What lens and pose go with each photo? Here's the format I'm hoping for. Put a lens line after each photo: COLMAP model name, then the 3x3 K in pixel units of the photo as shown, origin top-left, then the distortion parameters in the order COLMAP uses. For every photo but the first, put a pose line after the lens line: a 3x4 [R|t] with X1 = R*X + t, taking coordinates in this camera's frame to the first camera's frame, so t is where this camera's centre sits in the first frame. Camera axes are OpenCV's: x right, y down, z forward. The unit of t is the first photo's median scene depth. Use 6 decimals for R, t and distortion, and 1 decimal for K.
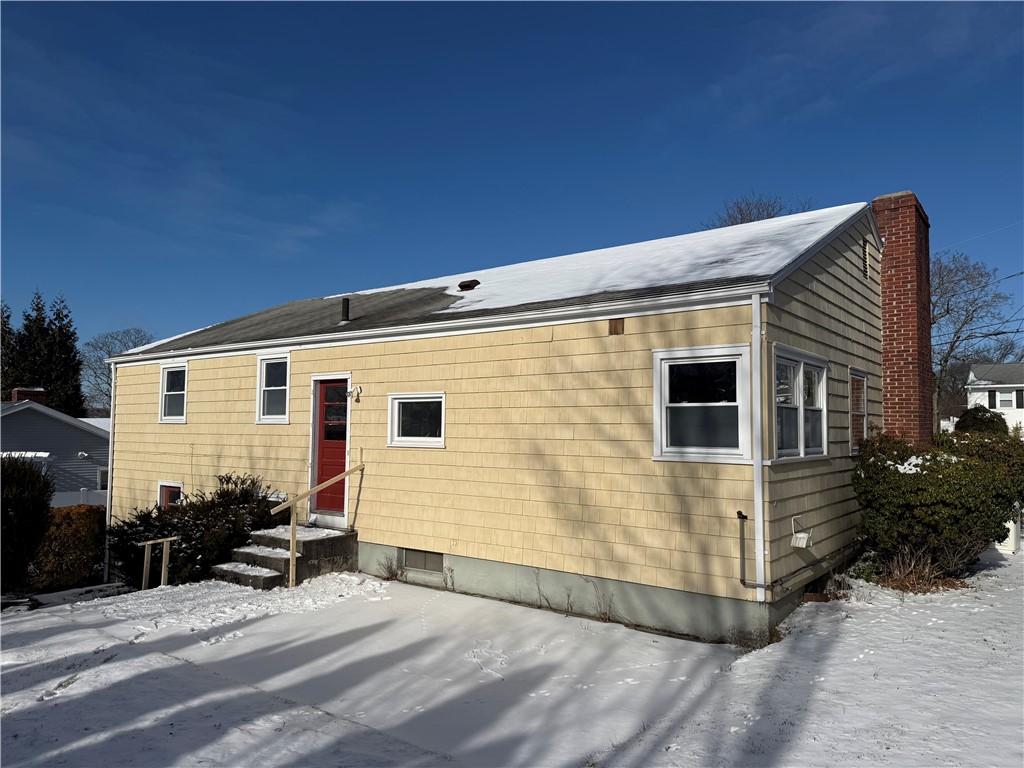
lens RADIAL K [[717.0, 0, 513.4], [0, 717.0, 382.6], [0, 0, 1]] dist [0.037452, -0.033447]
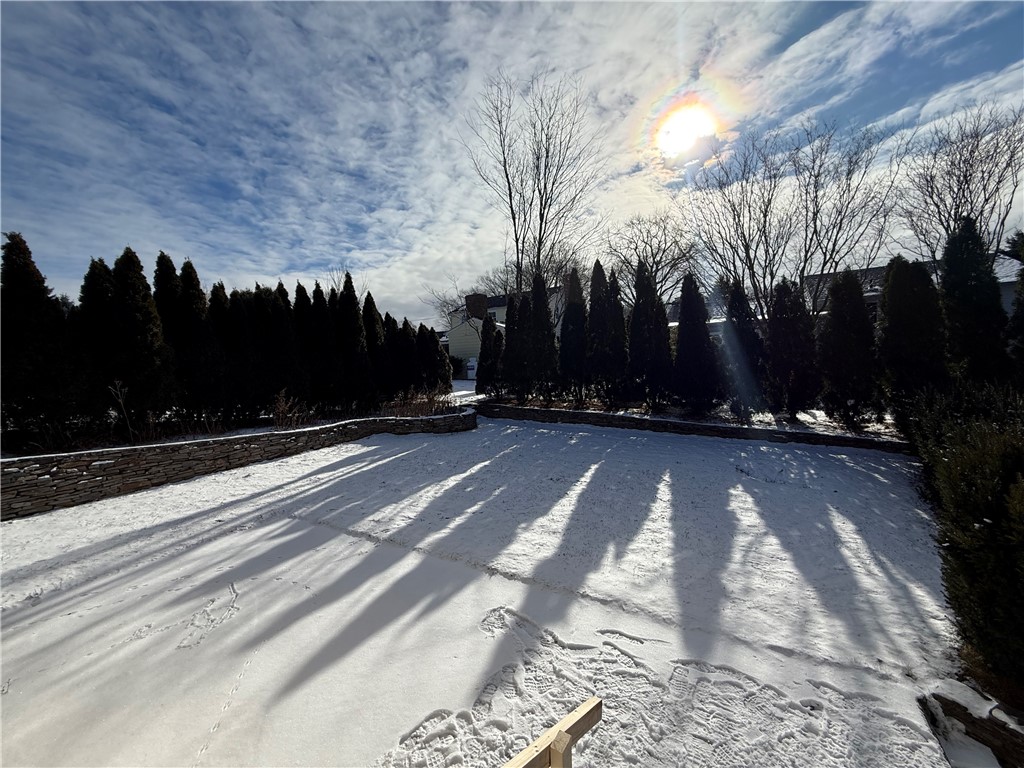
lens RADIAL K [[405.5, 0, 513.9], [0, 405.5, 386.9], [0, 0, 1]] dist [-0.000601, 0.000259]
pose [[-0.992195, 0.049704, -0.114362, -0.335926], [0.050235, 0.998736, -0.001755, 0.062386], [0.114130, -0.007487, -0.993438, 1.334630]]
